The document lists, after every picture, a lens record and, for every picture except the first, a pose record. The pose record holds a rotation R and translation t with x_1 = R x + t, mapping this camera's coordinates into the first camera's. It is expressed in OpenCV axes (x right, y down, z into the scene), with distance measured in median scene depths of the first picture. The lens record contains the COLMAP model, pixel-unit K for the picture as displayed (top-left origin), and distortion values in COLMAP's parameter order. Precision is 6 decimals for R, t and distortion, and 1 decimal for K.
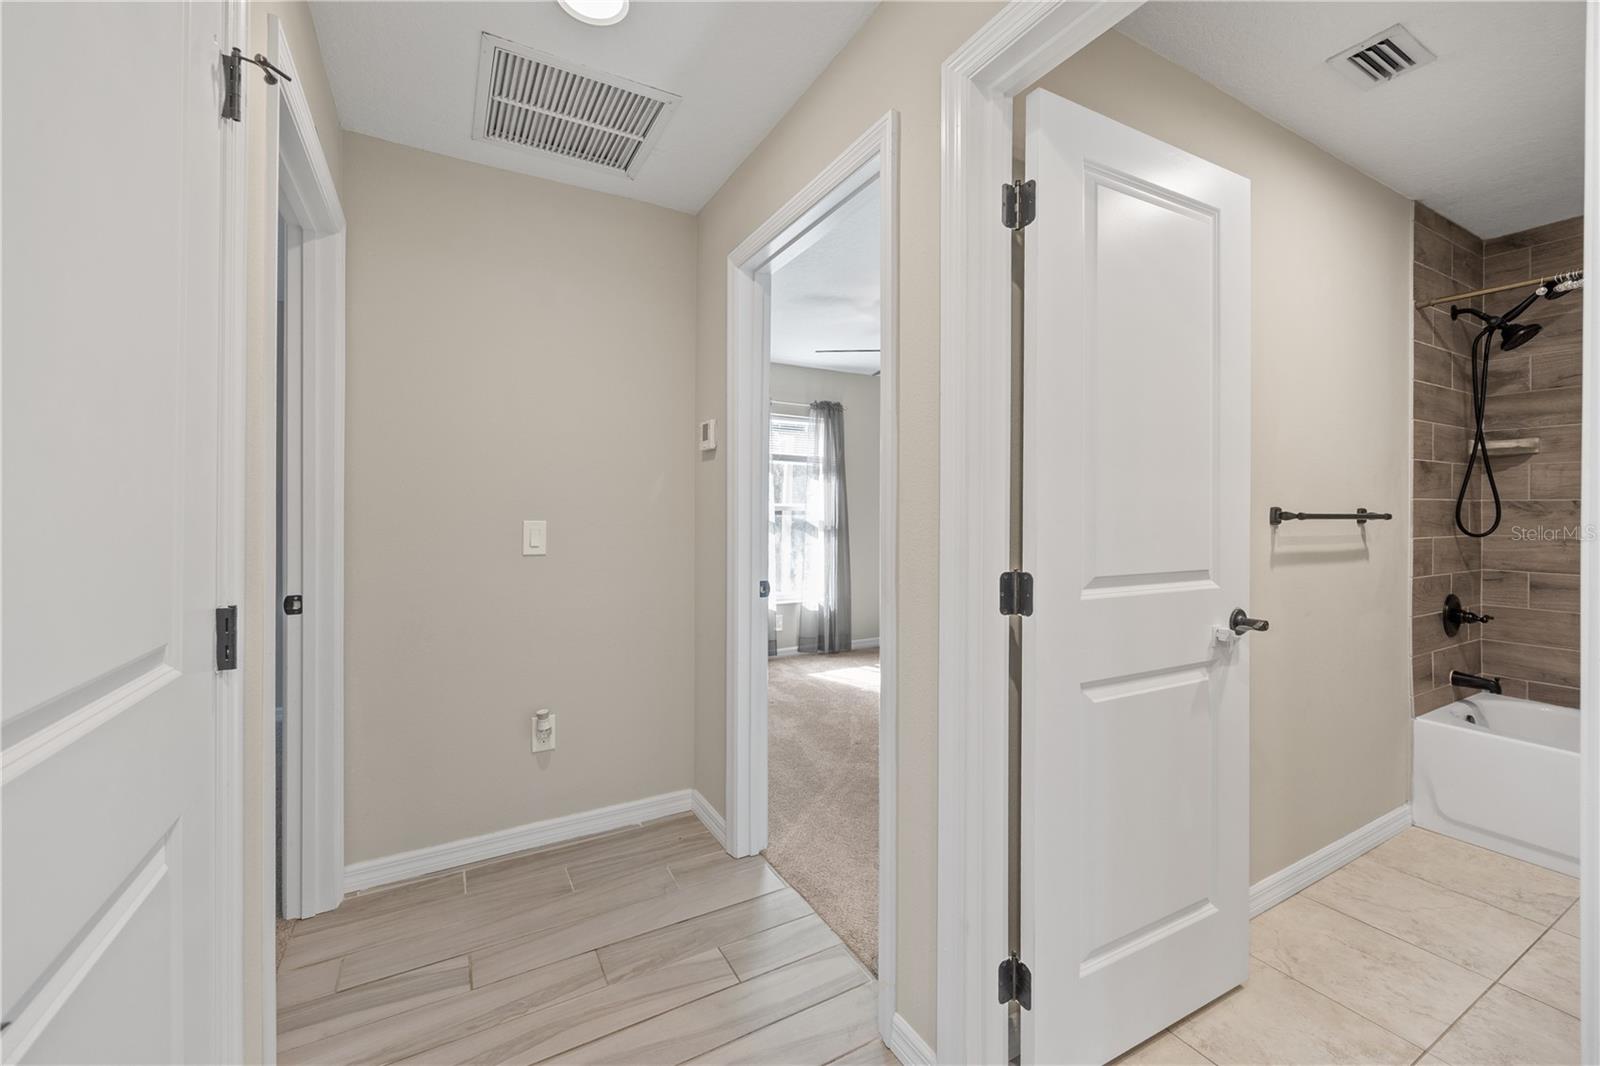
lens RADIAL K [[655.3, 0, 797.7], [0, 655.3, 499.9], [0, 0, 1]] dist [0.002260, 0.000201]
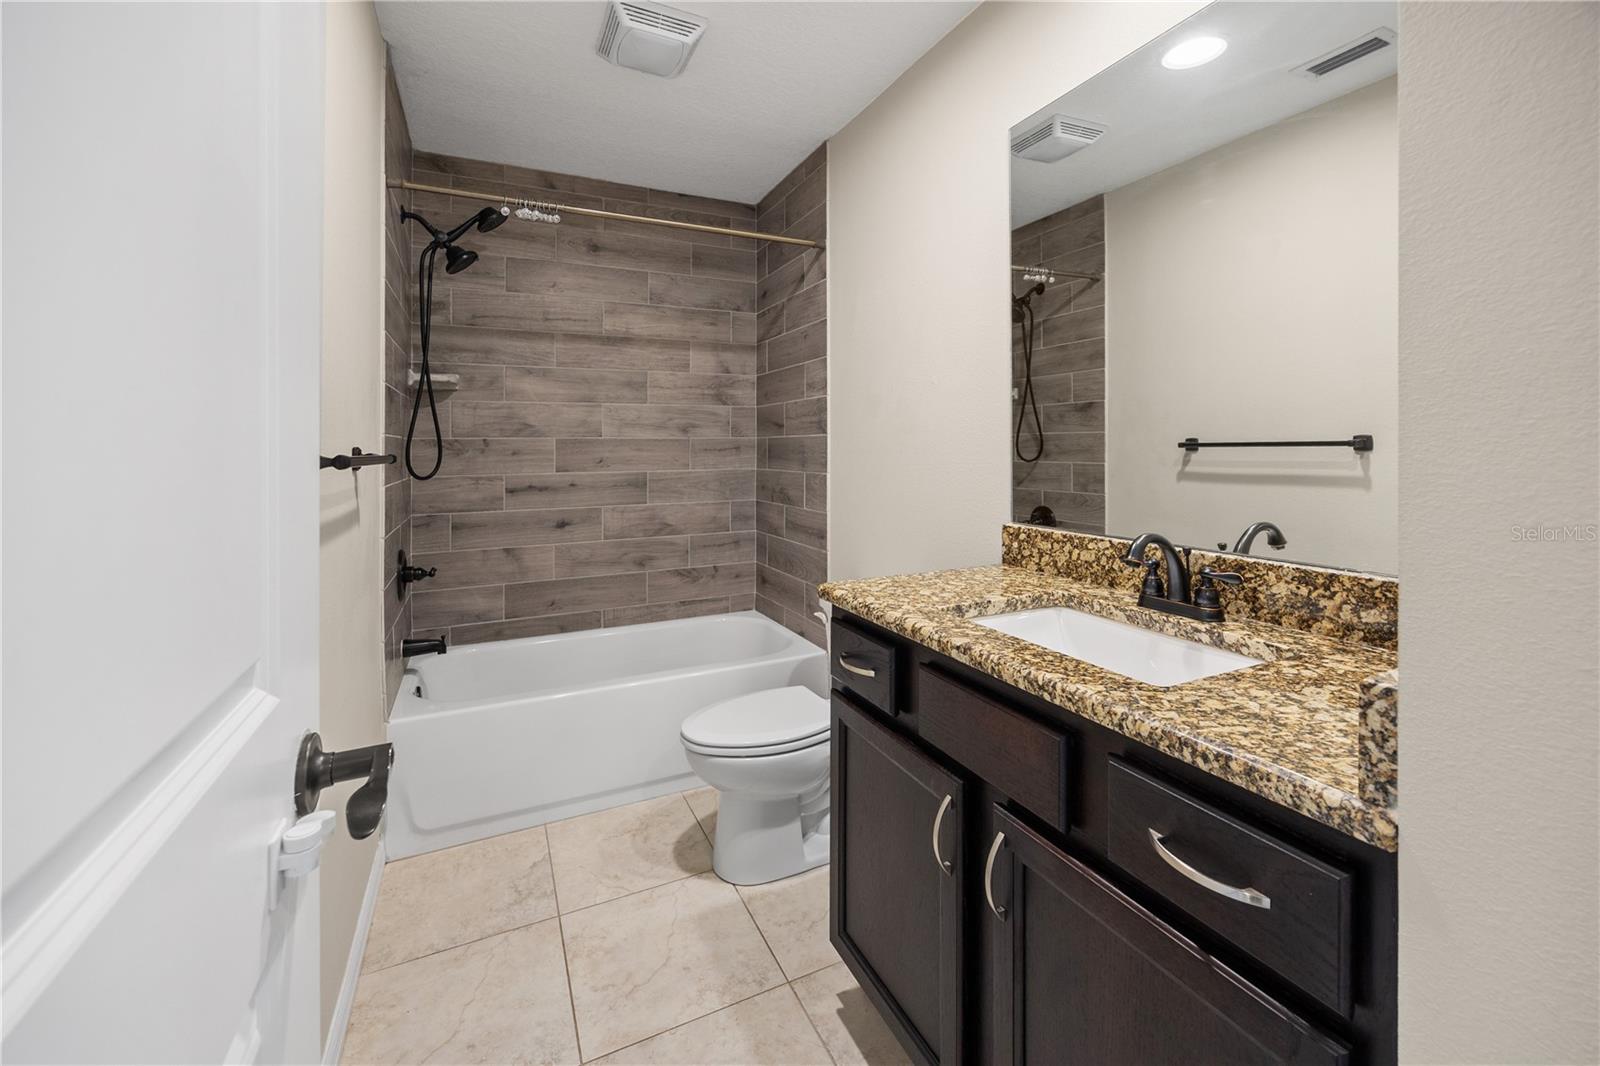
lens RADIAL K [[642.7, 0, 795.9], [0, 642.7, 449.3], [0, 0, 1]] dist [0.000028, 0.000049]
pose [[0.060335, -0.006244, 0.998159, 0.069381], [-0.010682, 0.999919, 0.006901, 0.001575], [-0.998121, -0.011079, 0.060264, 0.148871]]
